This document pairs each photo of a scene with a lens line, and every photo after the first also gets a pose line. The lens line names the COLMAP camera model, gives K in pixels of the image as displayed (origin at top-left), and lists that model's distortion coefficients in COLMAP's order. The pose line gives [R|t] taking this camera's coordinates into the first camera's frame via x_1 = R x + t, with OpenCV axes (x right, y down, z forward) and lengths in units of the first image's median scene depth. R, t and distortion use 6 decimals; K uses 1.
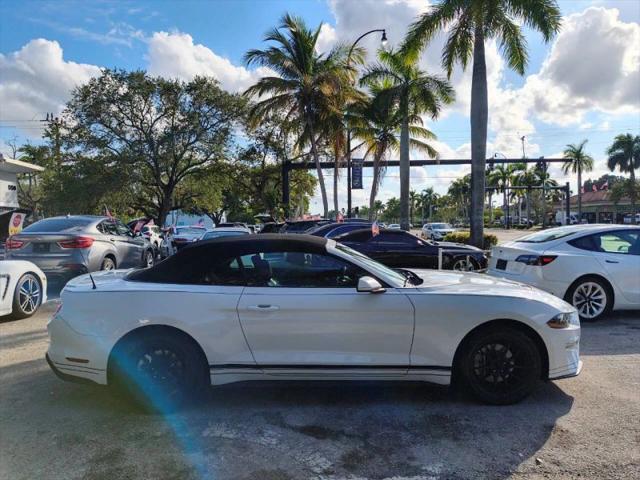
lens RADIAL K [[468.0, 0, 315.9], [0, 468.0, 254.7], [0, 0, 1]] dist [0.035079, -0.048835]
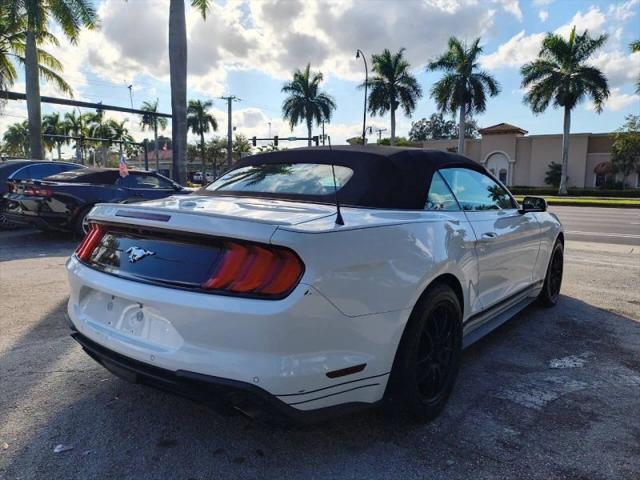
lens RADIAL K [[467.0, 0, 311.8], [0, 467.0, 237.0], [0, 0, 1]] dist [0.034498, -0.050767]
pose [[0.638846, -0.072233, 0.765936, -0.213871], [0.029224, 0.997143, 0.069662, 0.011679], [-0.768779, -0.022119, 0.639131, 0.171591]]
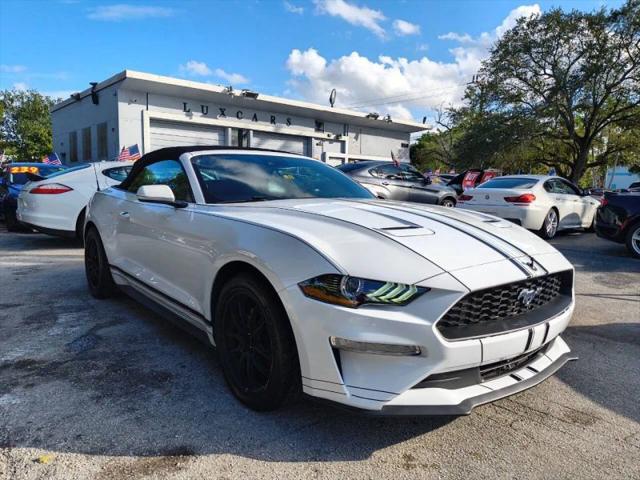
lens RADIAL K [[468.0, 0, 317.2], [0, 468.0, 243.8], [0, 0, 1]] dist [0.035079, -0.048835]
pose [[0.602882, 0.117485, -0.789133, 0.217204], [-0.074820, 0.993065, 0.090686, 0.012846], [0.794314, 0.004370, 0.607491, 0.170020]]
